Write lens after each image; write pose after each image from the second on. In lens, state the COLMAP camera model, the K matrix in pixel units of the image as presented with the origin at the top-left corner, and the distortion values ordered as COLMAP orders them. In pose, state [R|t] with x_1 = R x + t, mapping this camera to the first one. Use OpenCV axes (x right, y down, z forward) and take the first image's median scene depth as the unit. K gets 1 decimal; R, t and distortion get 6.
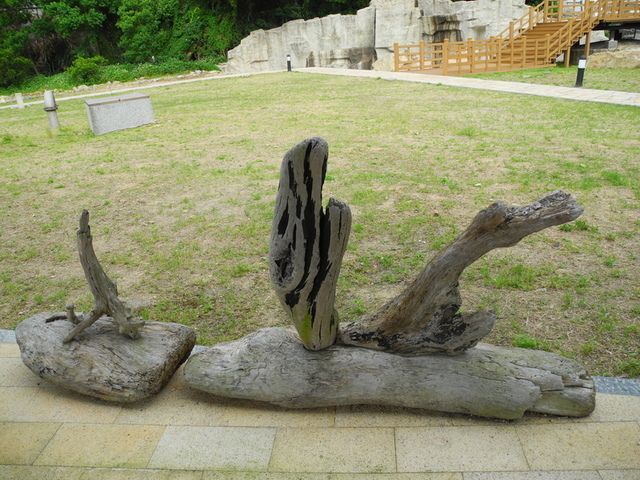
lens RADIAL K [[514.4, 0, 316.3], [0, 514.4, 245.2], [0, 0, 1]] dist [-0.051321, 0.014854]
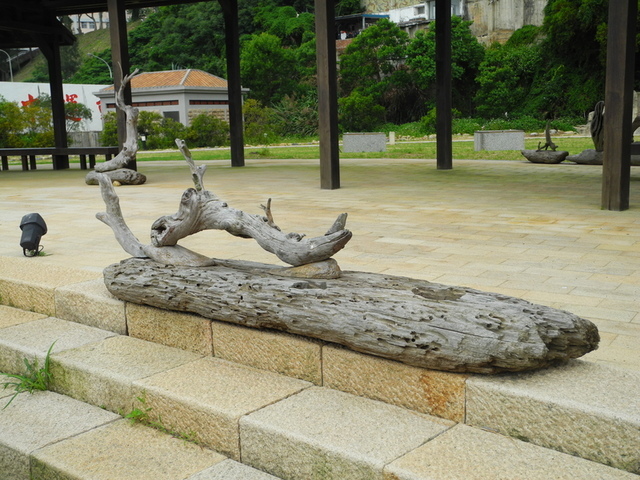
lens RADIAL K [[754.6, 0, 318.0], [0, 754.6, 236.5], [0, 0, 1]] dist [-0.030883, 0.000000]
pose [[0.874154, 0.126282, -0.468943, 0.059135], [-0.219896, 0.963868, -0.150346, 0.140892], [0.433014, 0.234544, 0.870338, -0.321398]]
